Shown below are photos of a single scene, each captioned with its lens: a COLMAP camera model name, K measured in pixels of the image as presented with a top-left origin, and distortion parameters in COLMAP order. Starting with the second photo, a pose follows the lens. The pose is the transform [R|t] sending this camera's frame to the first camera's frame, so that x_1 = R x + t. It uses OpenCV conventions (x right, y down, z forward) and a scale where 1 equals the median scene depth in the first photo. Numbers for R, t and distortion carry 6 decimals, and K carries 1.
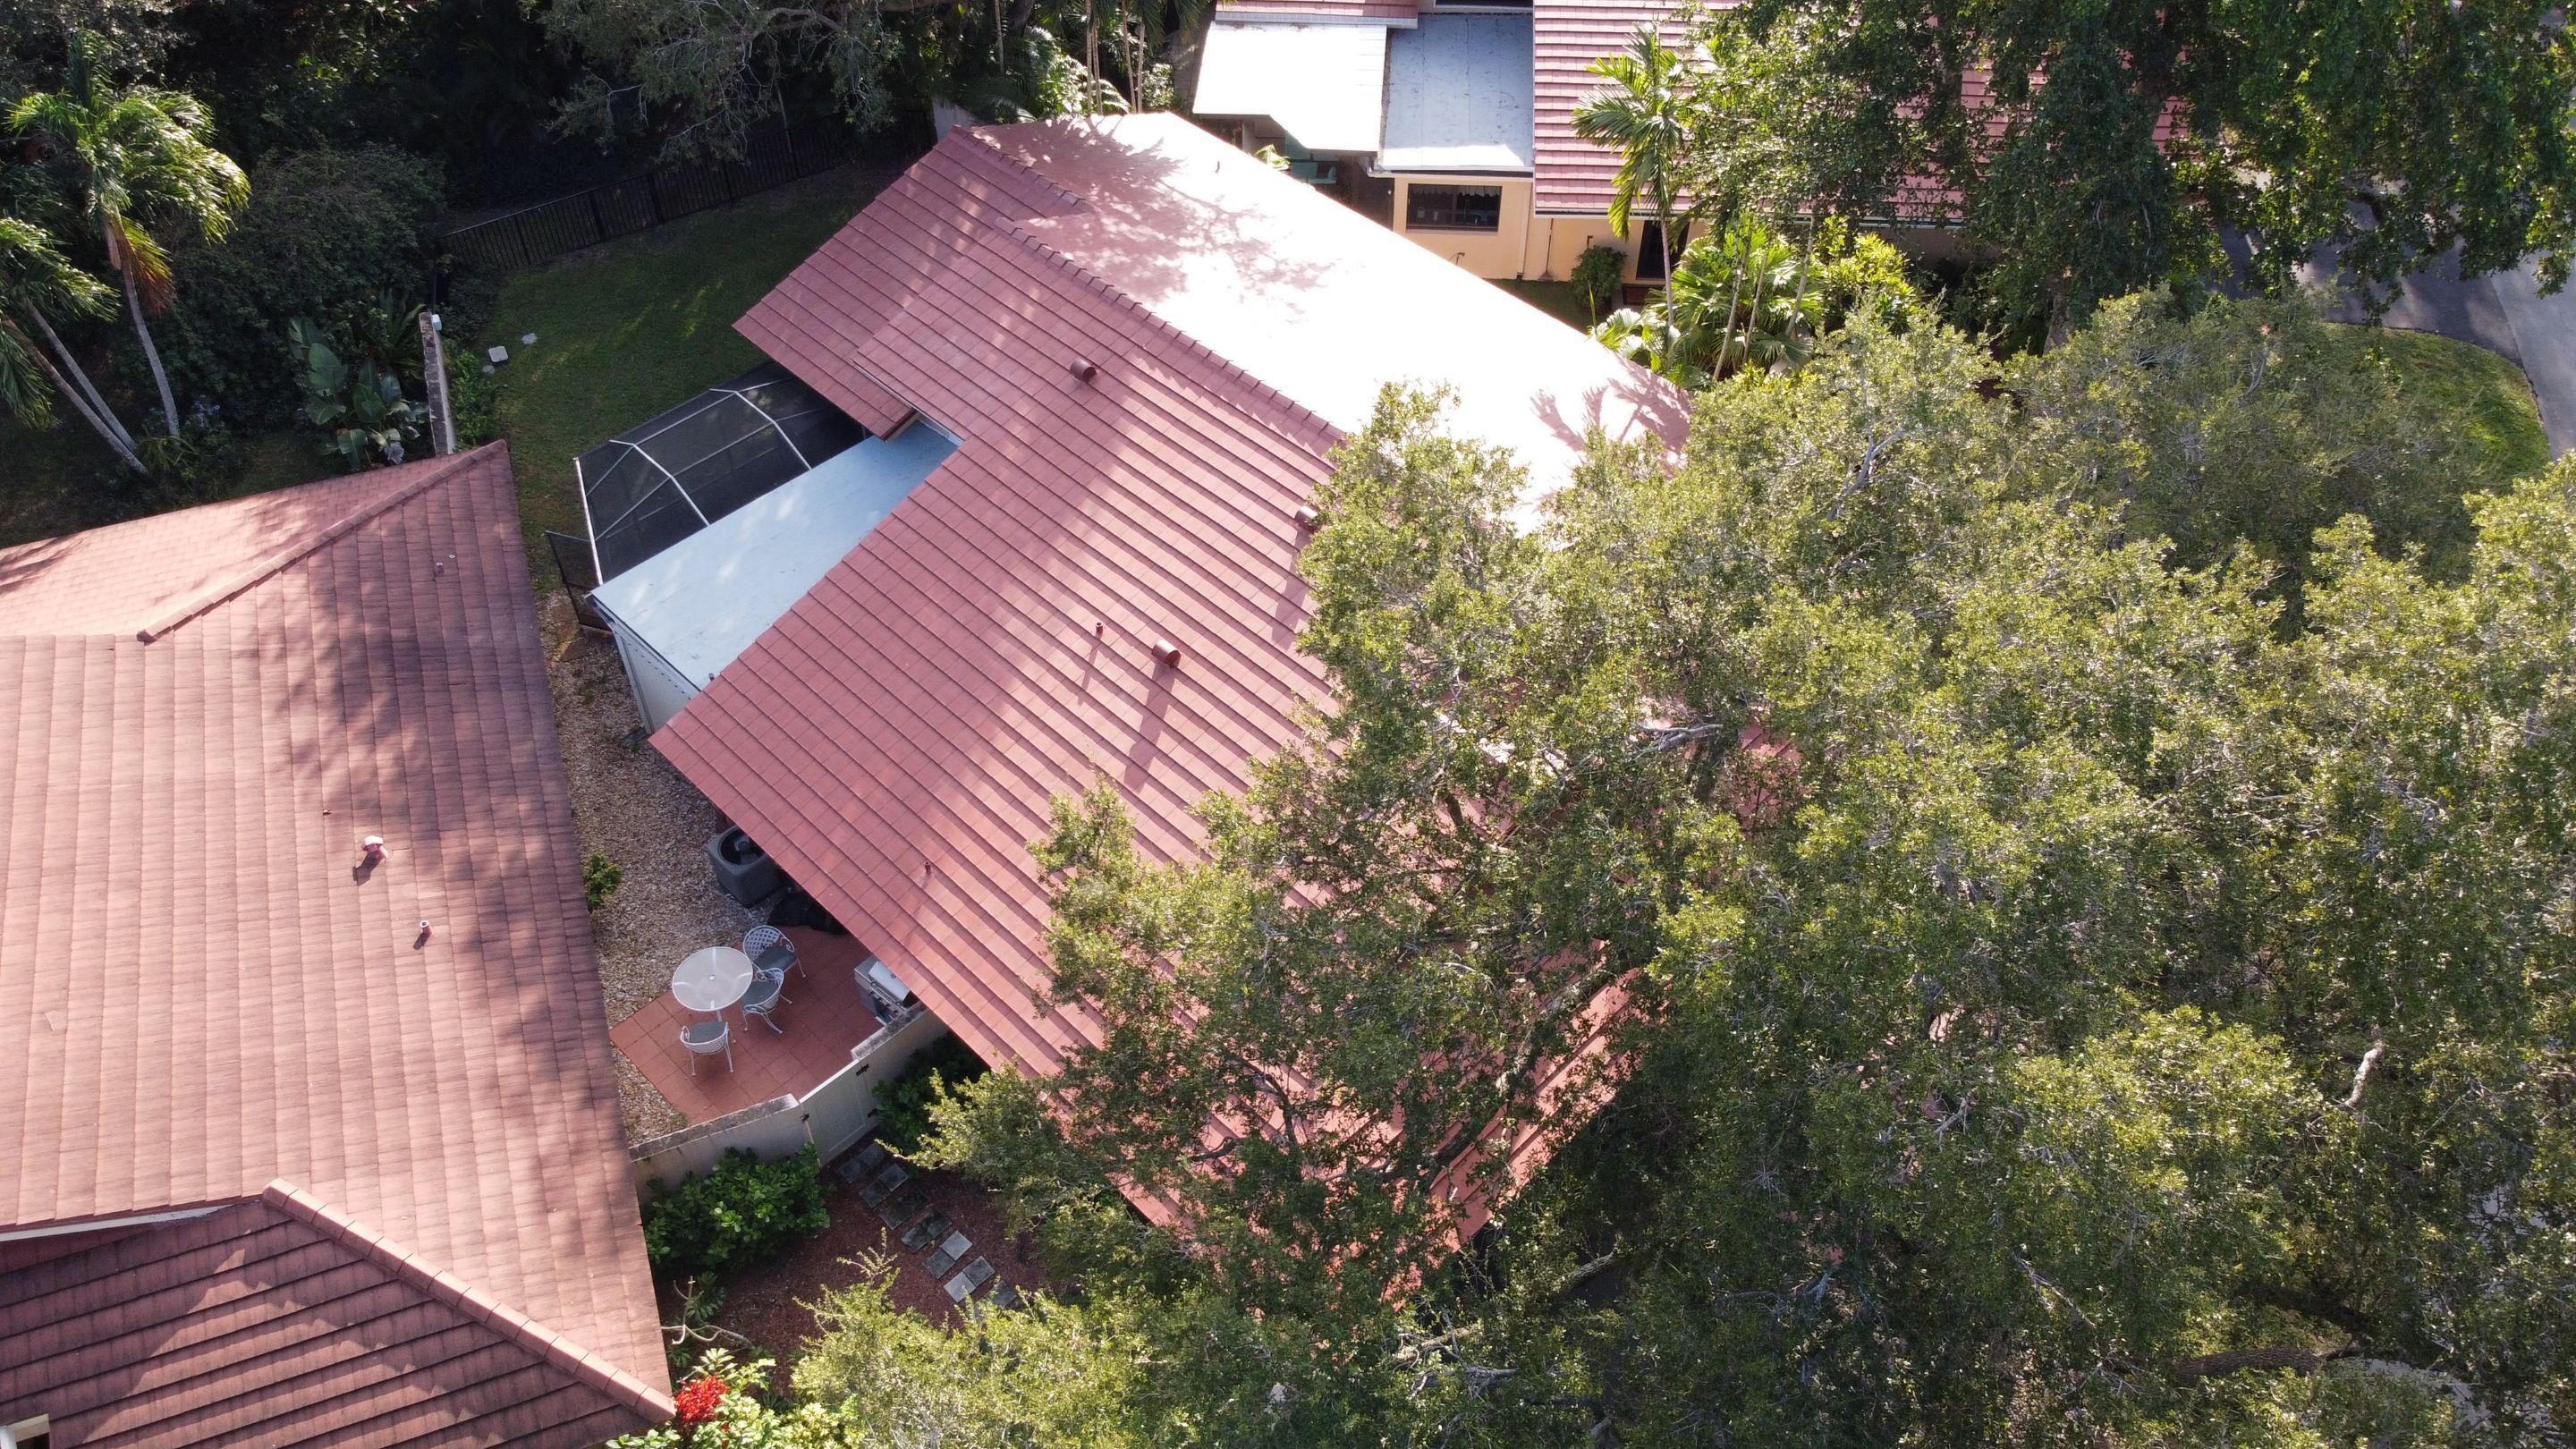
lens RADIAL K [[1952.5, 0, 1287.2], [0, 1952.5, 709.0], [0, 0, 1]] dist [0.001526, 0.006465]
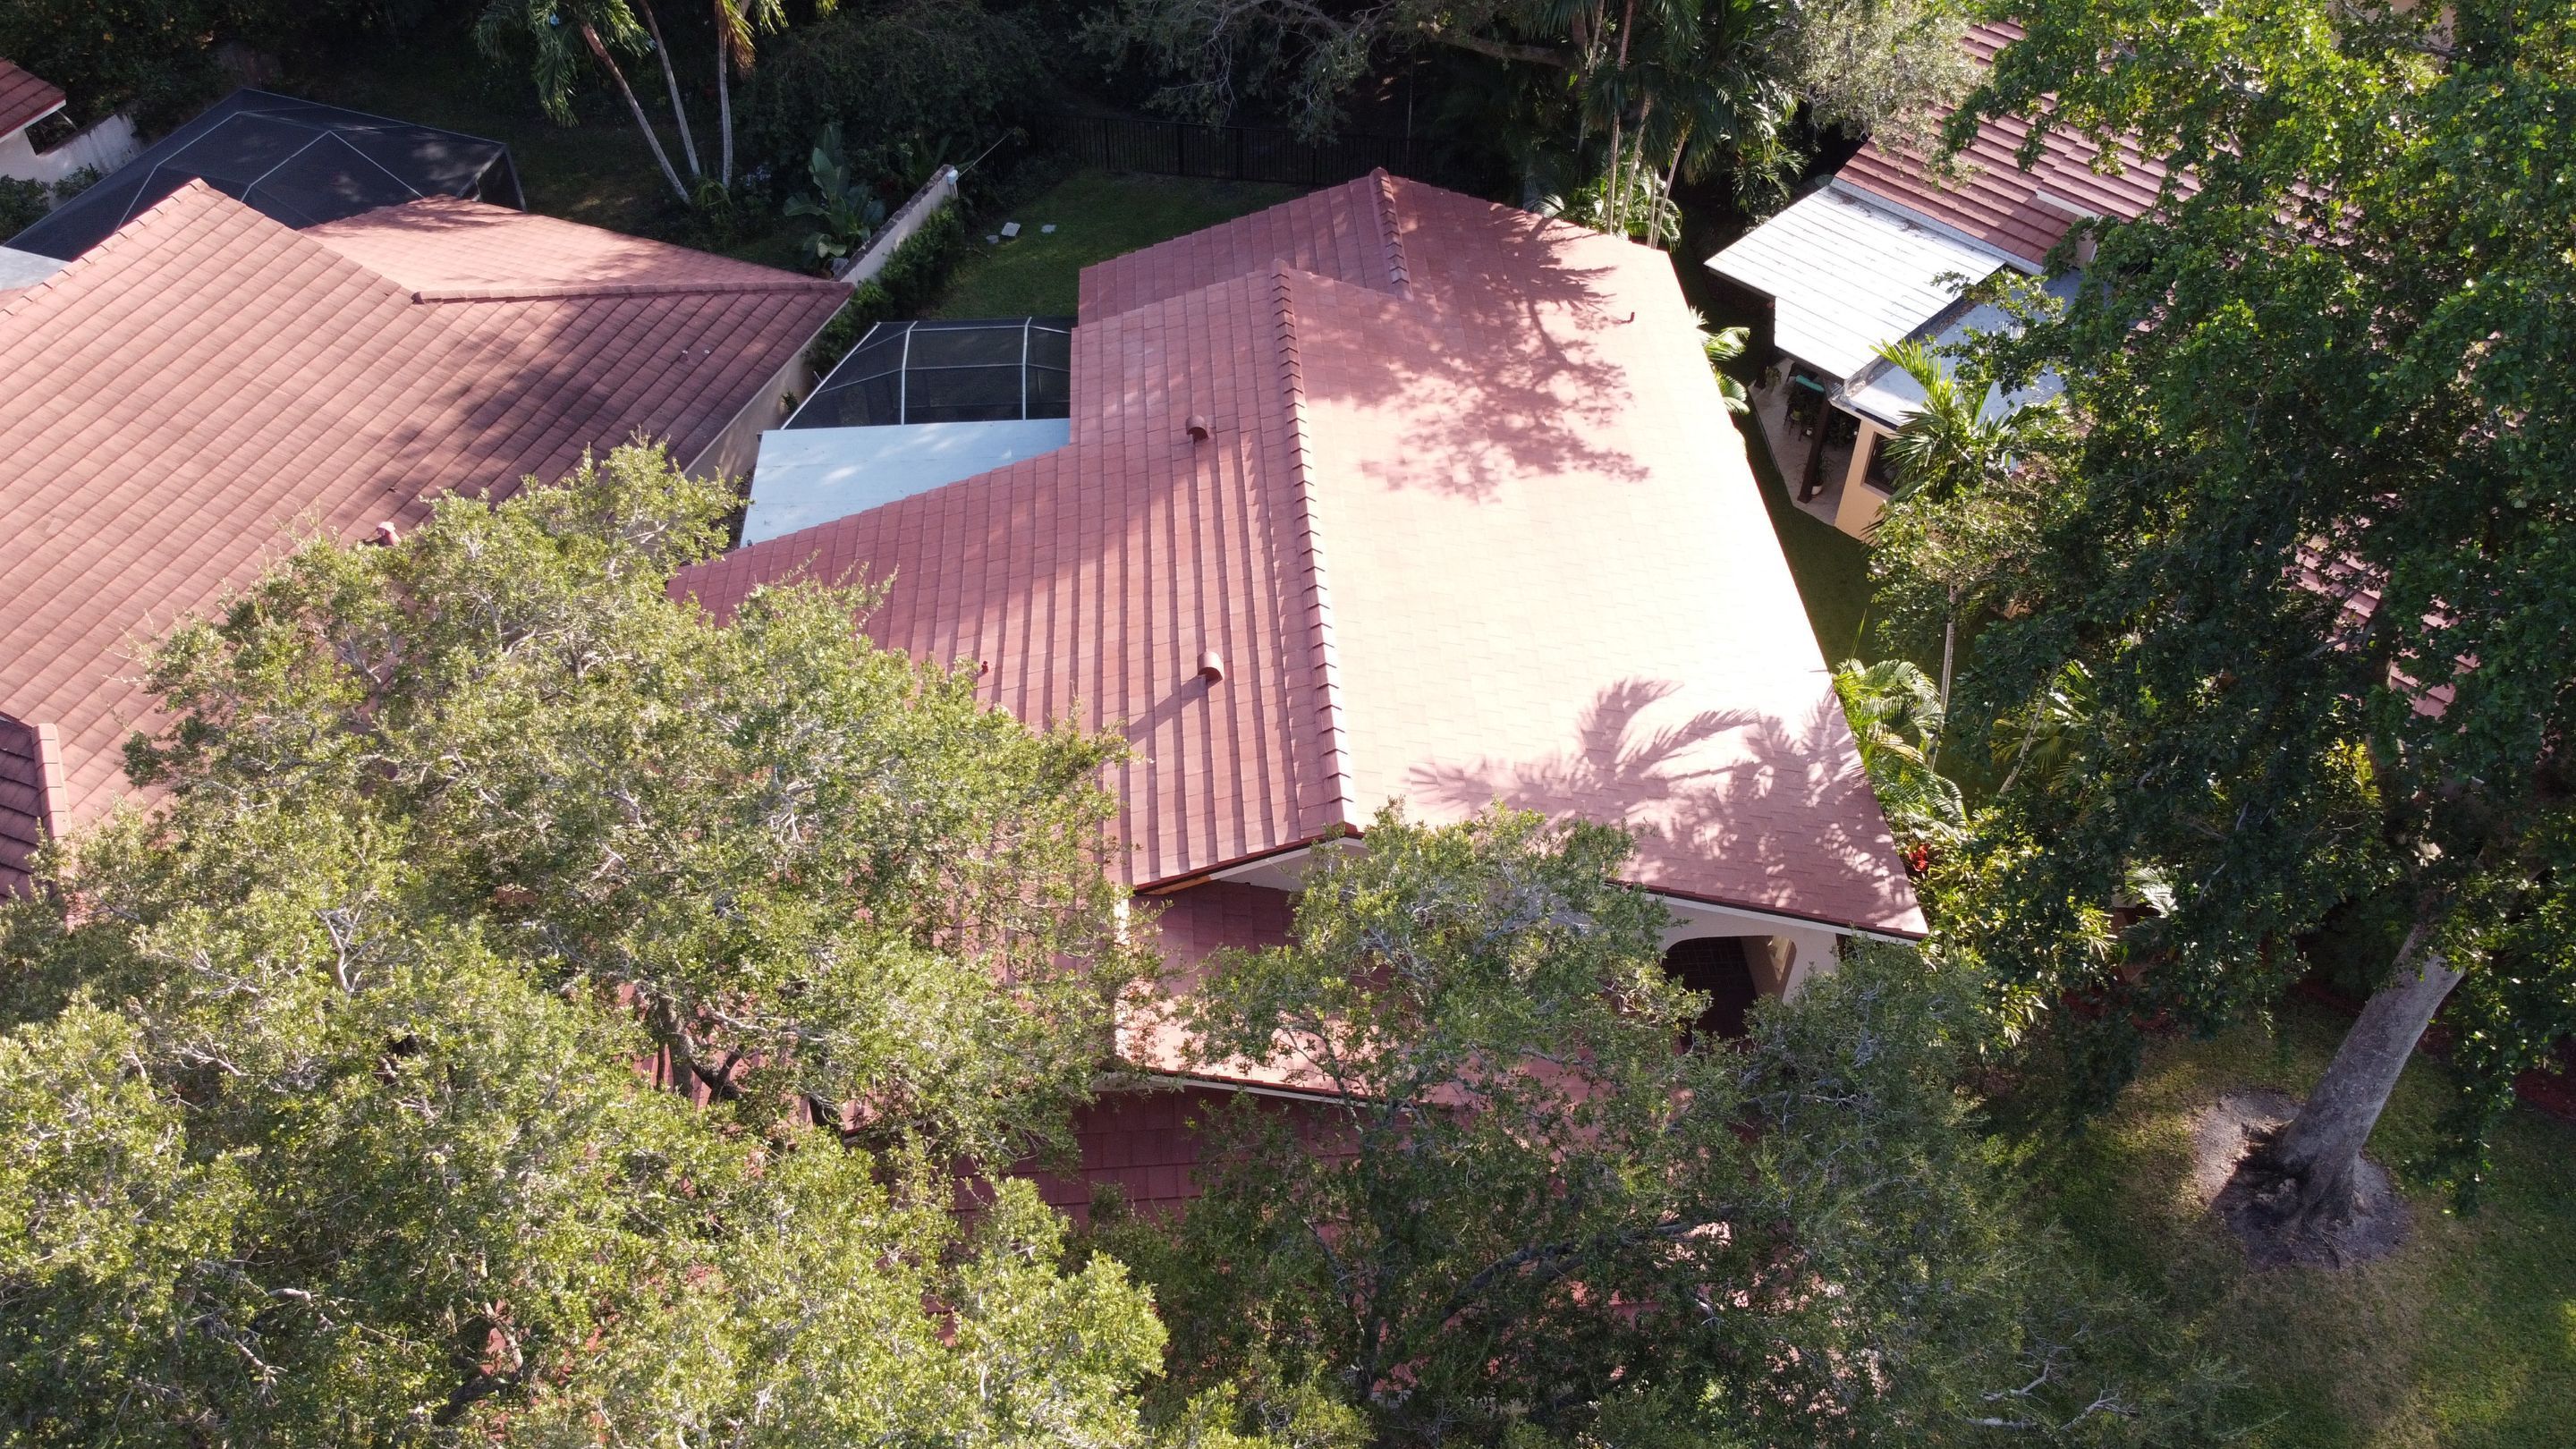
lens RADIAL K [[1952.5, 0, 1287.2], [0, 1952.5, 709.0], [0, 0, 1]] dist [0.001526, 0.006465]
pose [[0.755645, 0.465870, -0.460396, 0.432621], [-0.479268, 0.872387, 0.096140, -0.175543], [0.446433, 0.148005, 0.882492, 0.238348]]
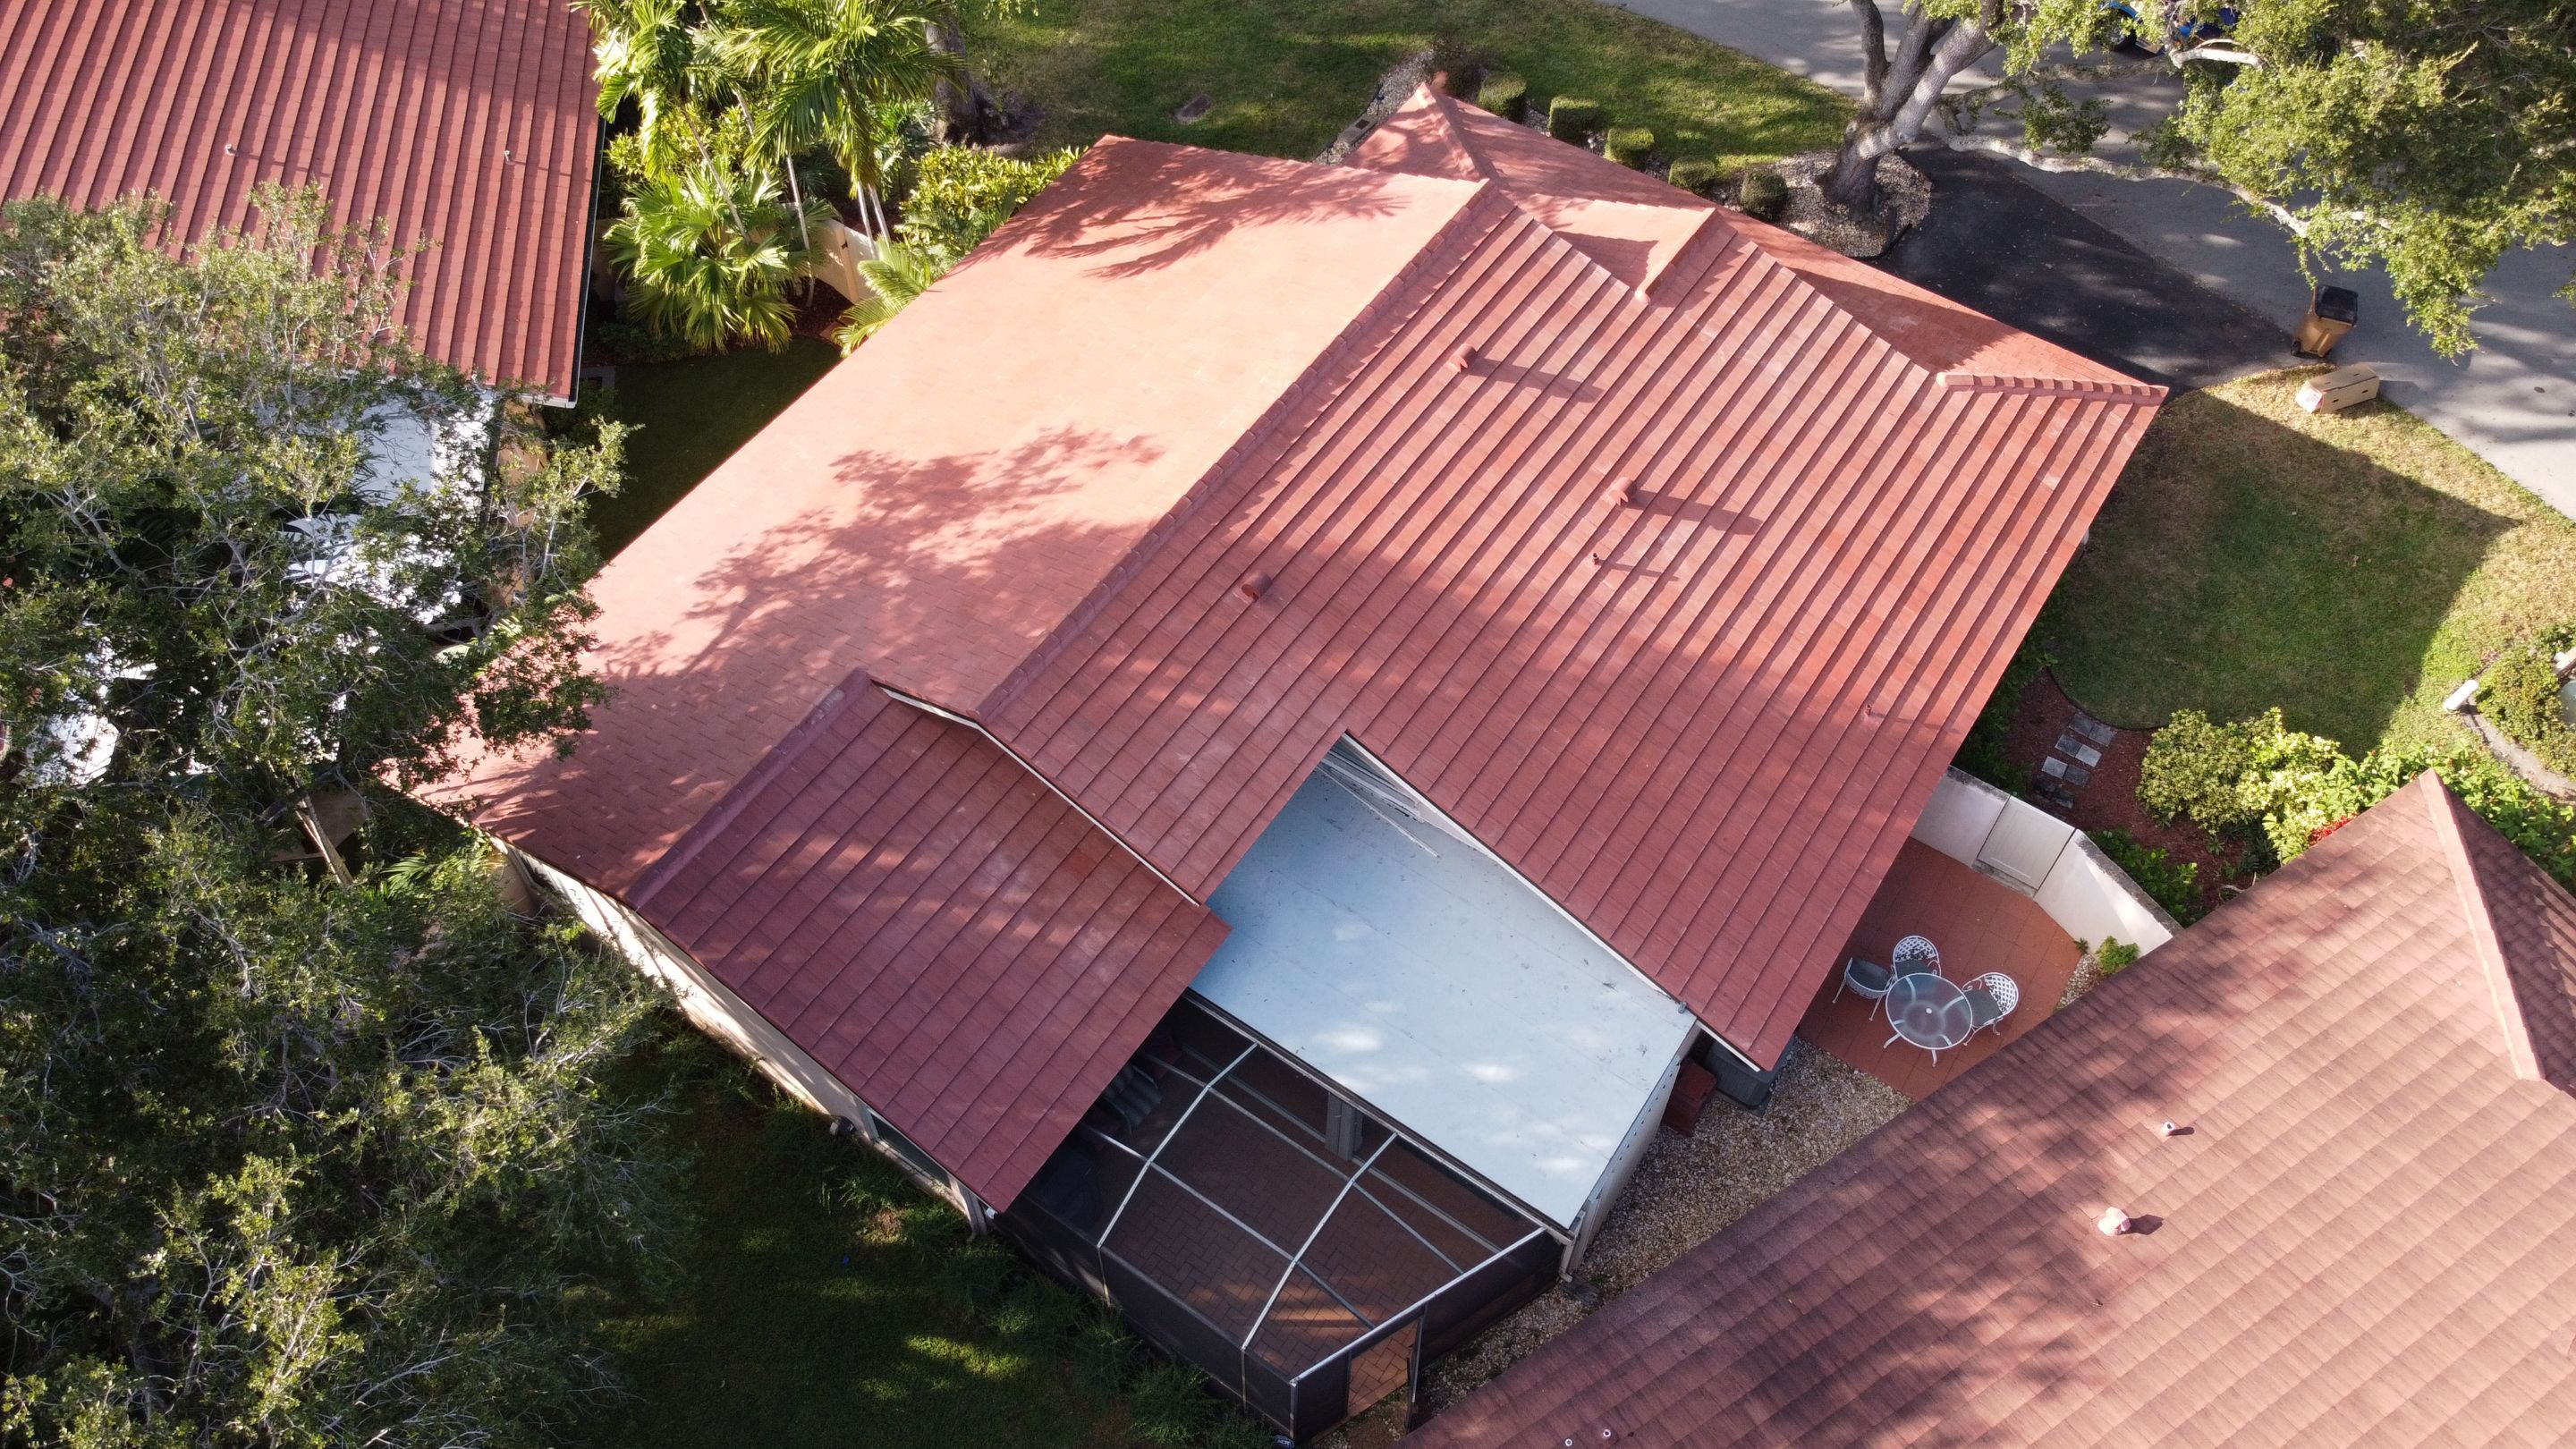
lens RADIAL K [[1952.5, 0, 1287.2], [0, 1952.5, 709.0], [0, 0, 1]] dist [0.001526, 0.006465]
pose [[-0.187598, -0.794525, 0.577527, -0.639664], [0.707471, 0.298579, 0.640574, -0.695026], [-0.681389, 0.528754, 0.506090, 0.641192]]
